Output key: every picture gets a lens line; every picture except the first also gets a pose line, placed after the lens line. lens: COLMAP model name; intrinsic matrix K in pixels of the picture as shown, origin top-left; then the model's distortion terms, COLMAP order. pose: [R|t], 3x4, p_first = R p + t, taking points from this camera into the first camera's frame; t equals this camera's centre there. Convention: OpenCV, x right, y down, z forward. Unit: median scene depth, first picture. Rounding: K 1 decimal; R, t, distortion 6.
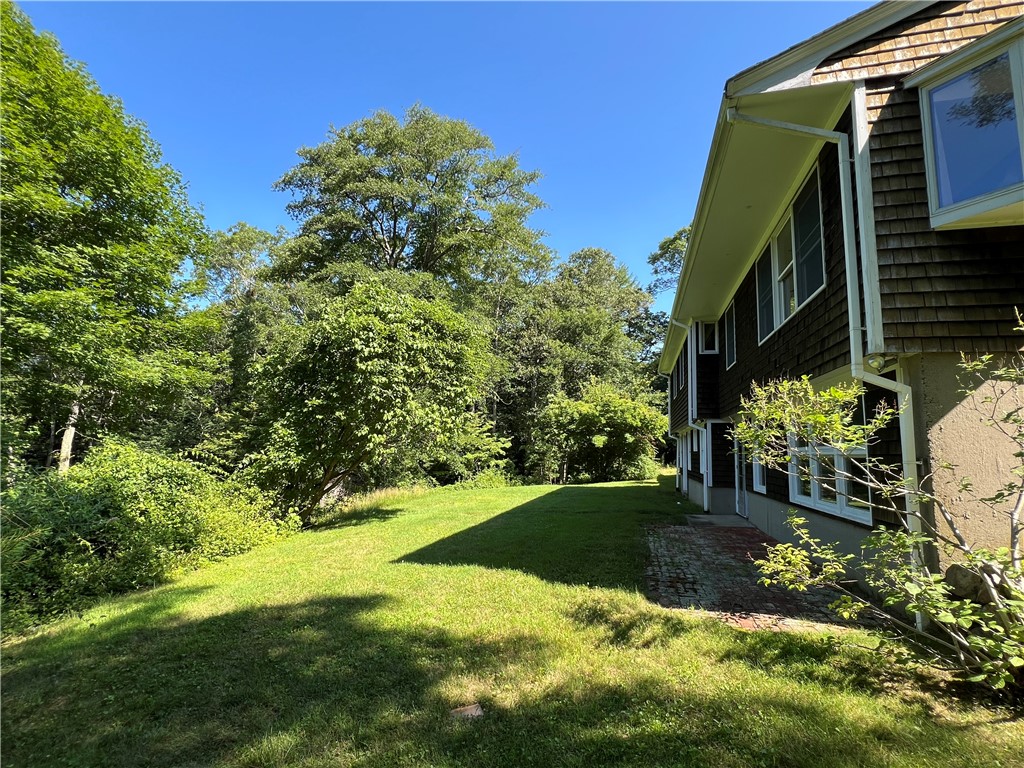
lens RADIAL K [[477.6, 0, 512.9], [0, 477.6, 385.2], [0, 0, 1]] dist [-0.002417, 0.000022]
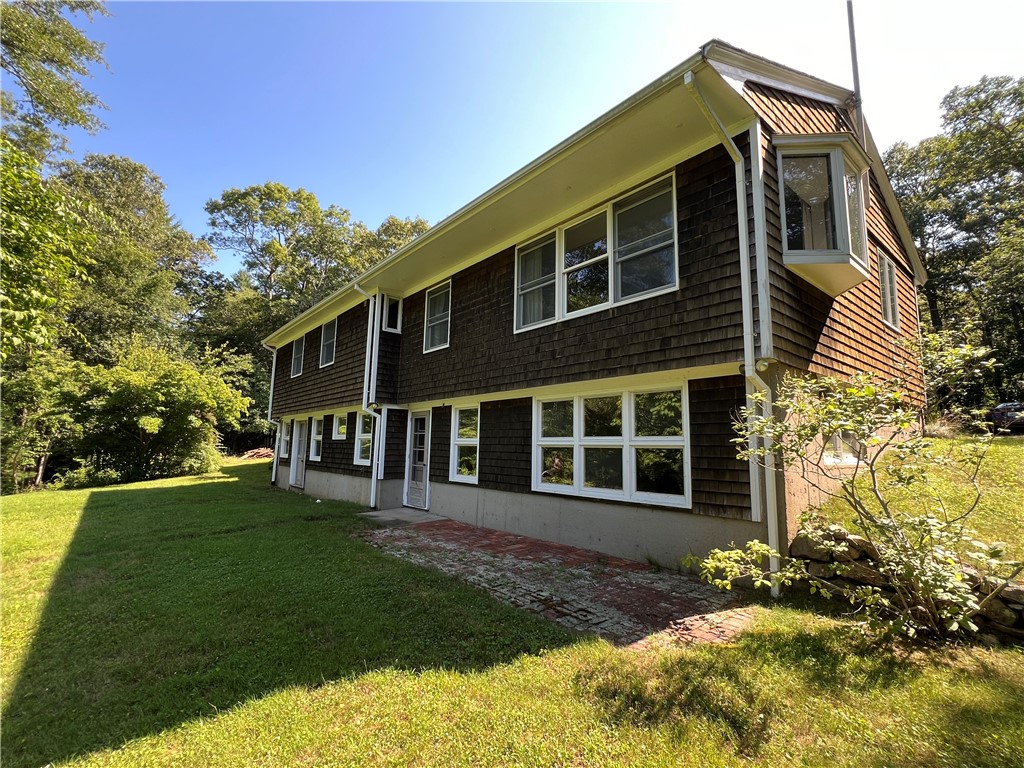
lens RADIAL K [[477.6, 0, 510.4], [0, 477.6, 382.1], [0, 0, 1]] dist [-0.002417, 0.000022]
pose [[0.584972, 0.091654, 0.805858, -0.178368], [-0.110530, 0.993333, -0.032743, 0.033771], [-0.803487, -0.069918, 0.591203, 0.285801]]
